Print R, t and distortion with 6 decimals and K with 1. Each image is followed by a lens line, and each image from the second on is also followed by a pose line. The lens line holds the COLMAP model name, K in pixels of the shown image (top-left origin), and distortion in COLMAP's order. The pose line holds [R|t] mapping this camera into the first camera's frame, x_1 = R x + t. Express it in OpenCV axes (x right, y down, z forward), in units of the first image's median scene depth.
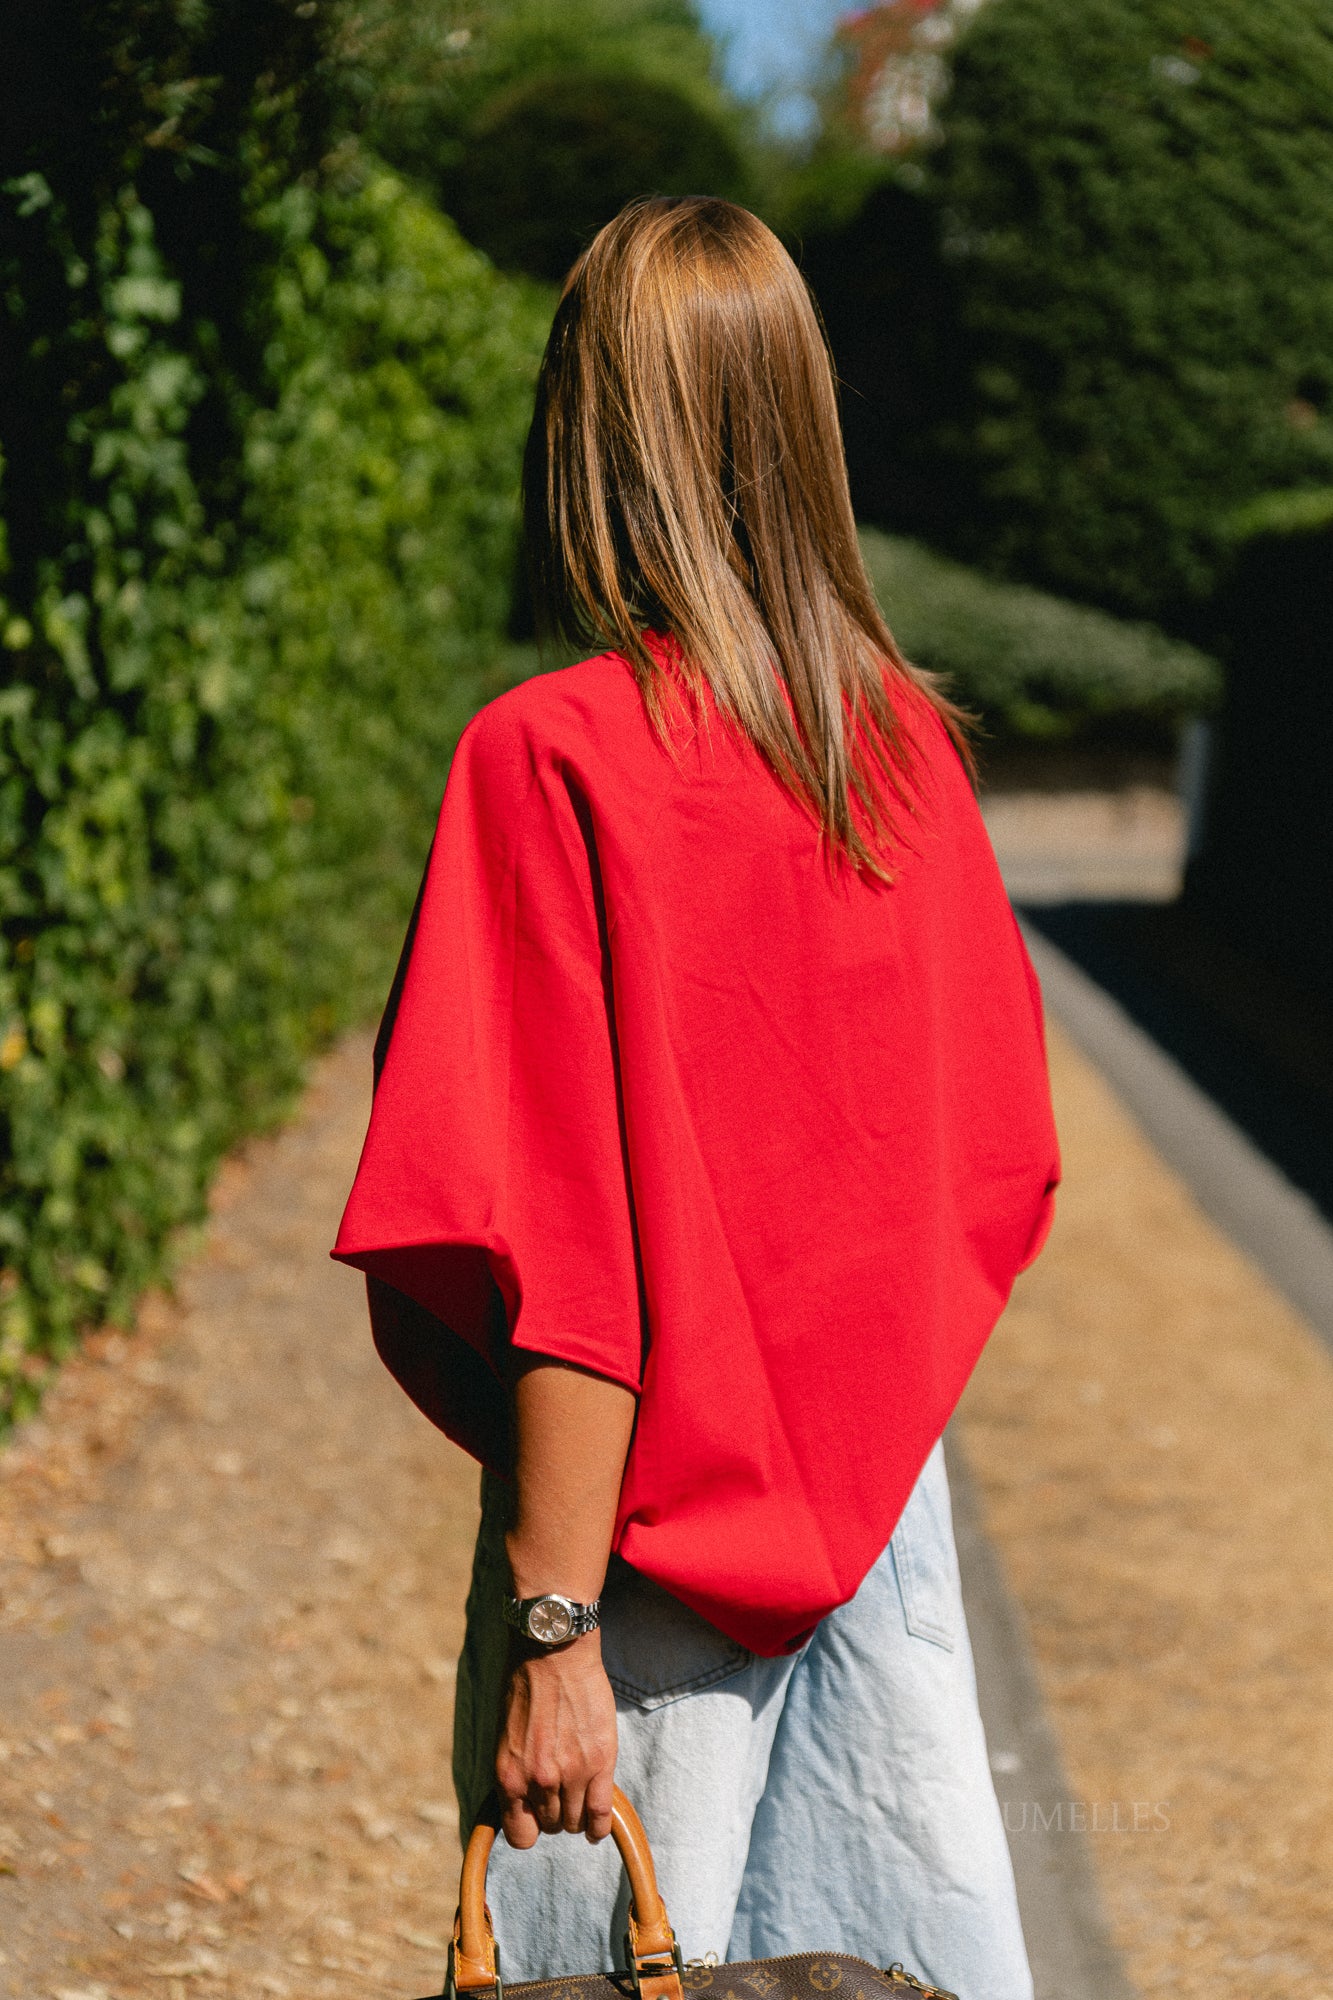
lens RADIAL K [[3364.5, 0, 678.1], [0, 3364.5, 1035.2], [0, 0, 1]] dist [0.083724, -0.730239]
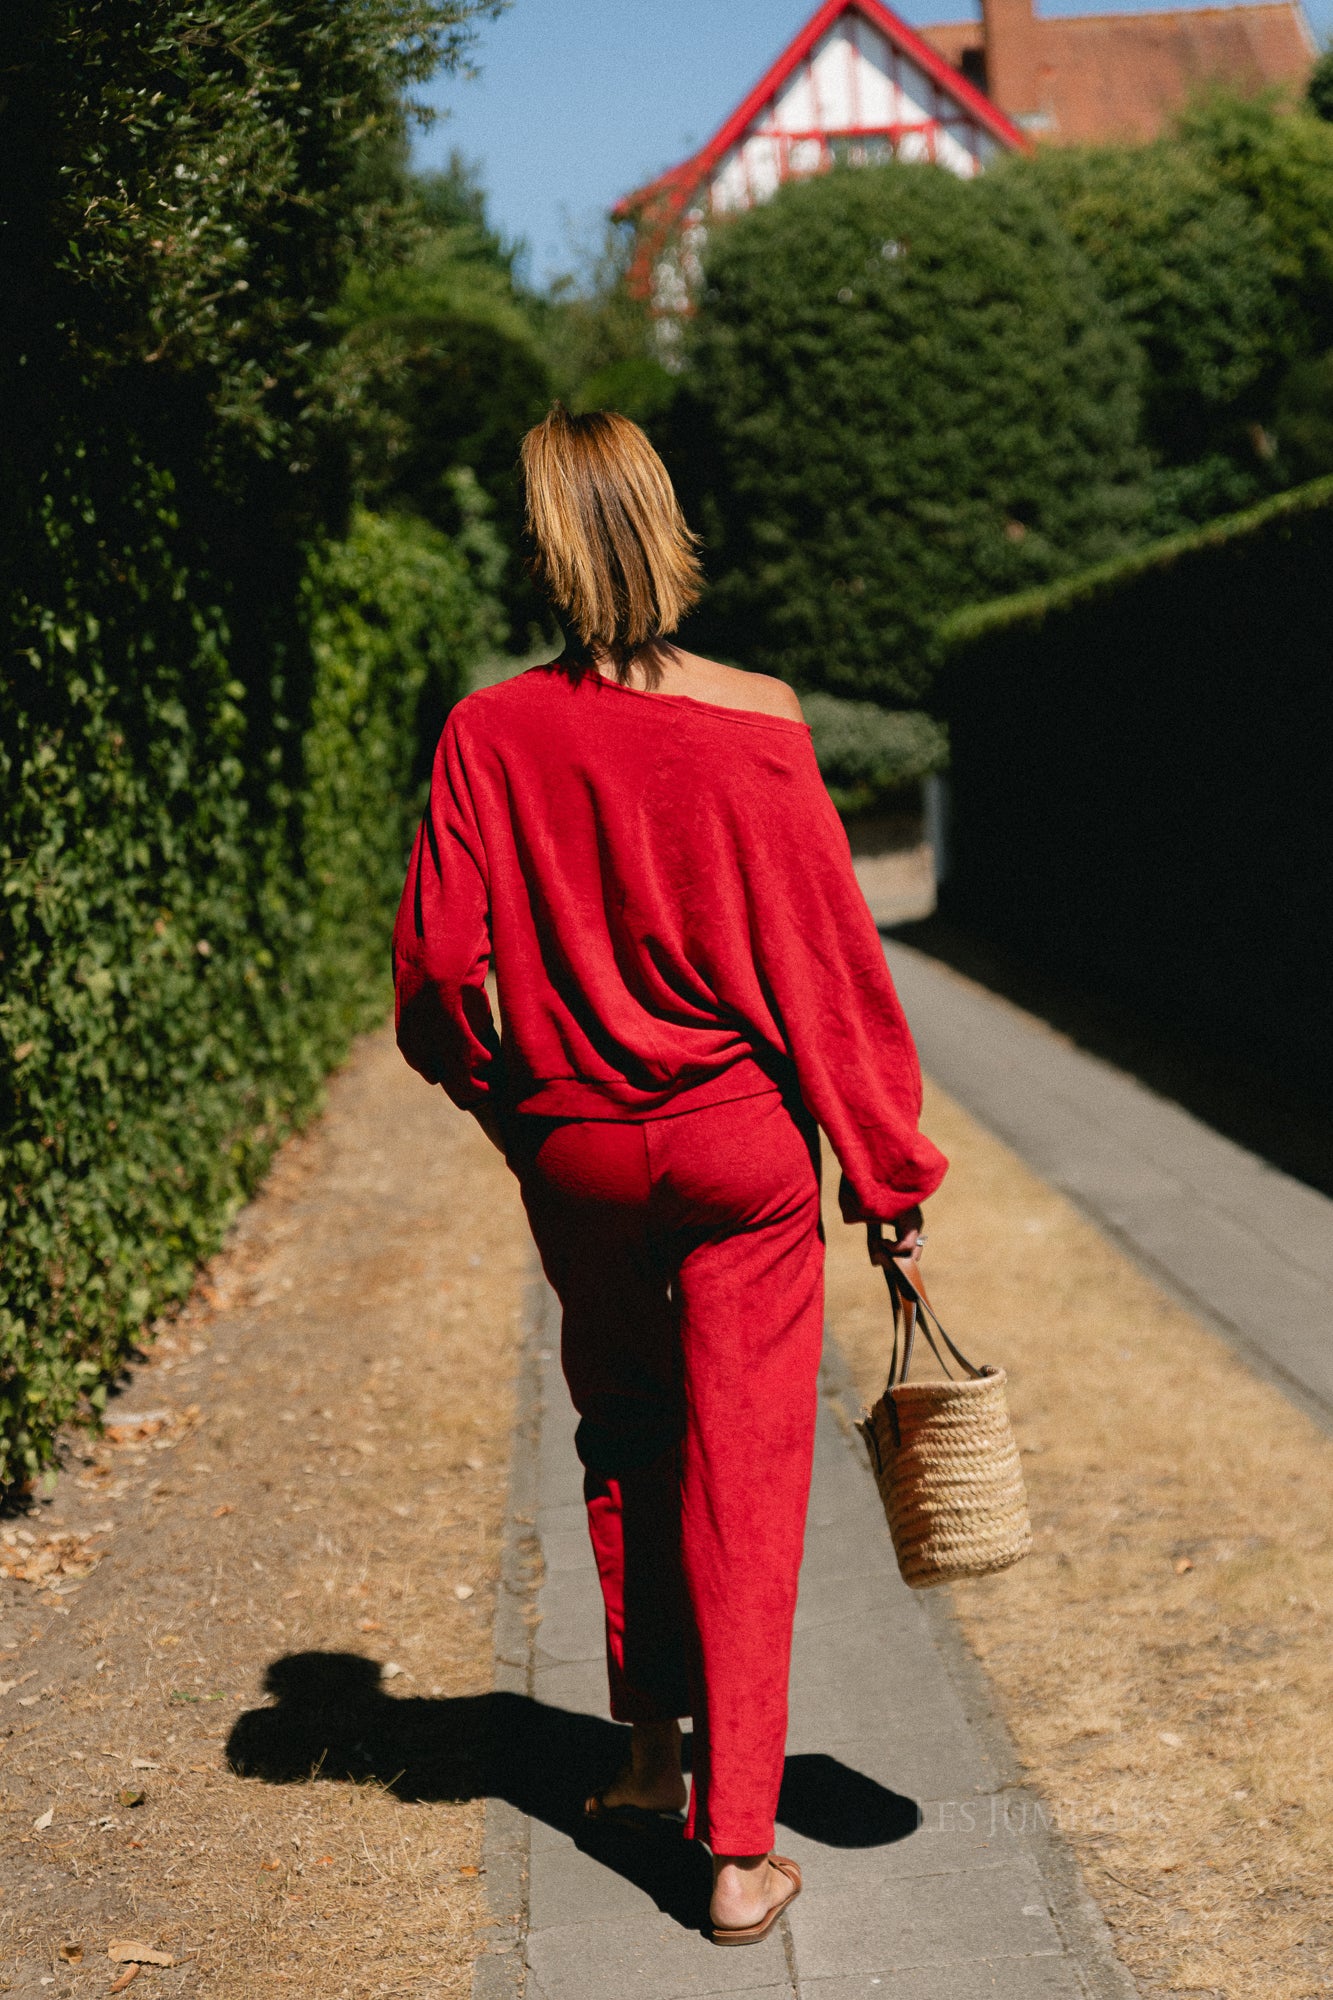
lens RADIAL K [[3280.6, 0, 591.8], [0, 3280.6, 995.5], [0, 0, 1]] dist [0.042061, 0.005934]
pose [[0.993231, -0.115787, 0.009295, -0.004431], [0.116108, 0.991991, -0.049718, 0.091936], [-0.003464, 0.050460, 0.998720, -0.664117]]
